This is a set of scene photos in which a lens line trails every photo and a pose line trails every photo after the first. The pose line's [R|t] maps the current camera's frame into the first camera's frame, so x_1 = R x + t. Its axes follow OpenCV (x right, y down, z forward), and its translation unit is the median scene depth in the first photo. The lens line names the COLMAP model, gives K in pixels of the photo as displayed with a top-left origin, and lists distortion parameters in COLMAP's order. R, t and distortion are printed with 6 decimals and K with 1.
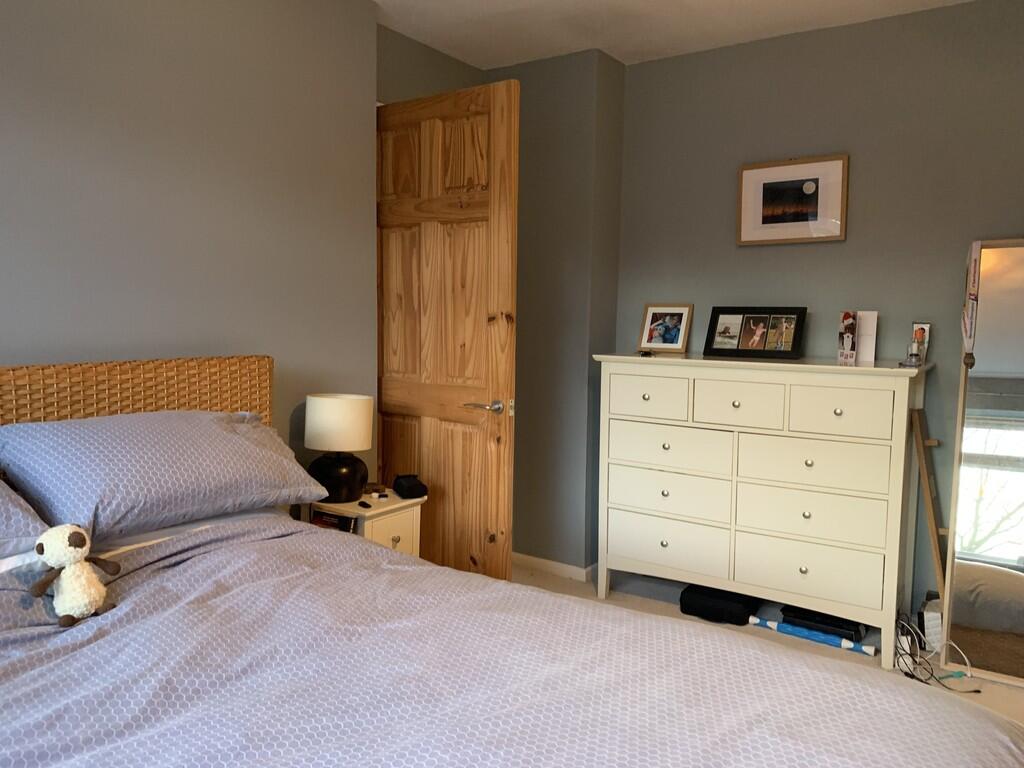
lens RADIAL K [[792.7, 0, 512.0], [0, 792.7, 384.0], [0, 0, 1]] dist [0.021770, -0.034916]
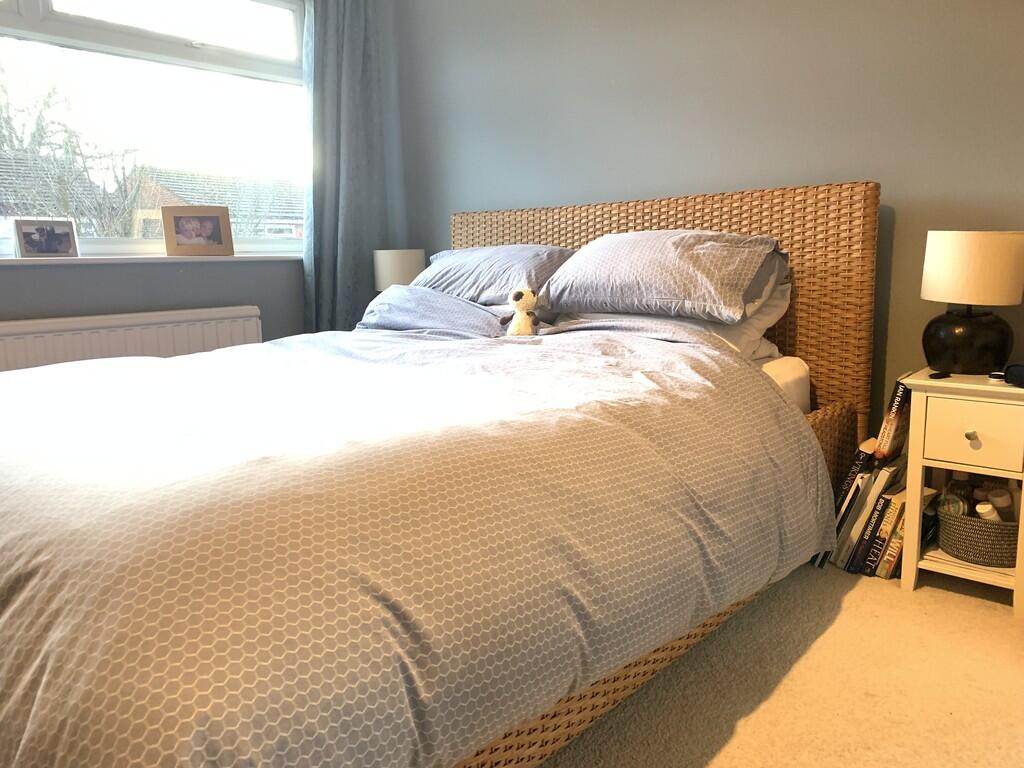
lens RADIAL K [[792.7, 0, 512.0], [0, 792.7, 384.0], [0, 0, 1]] dist [0.021770, -0.034916]
pose [[-0.095764, 0.149128, -0.984170, 0.823577], [-0.062883, 0.985833, 0.155499, 0.096591], [0.993416, 0.076779, -0.085029, 0.906191]]
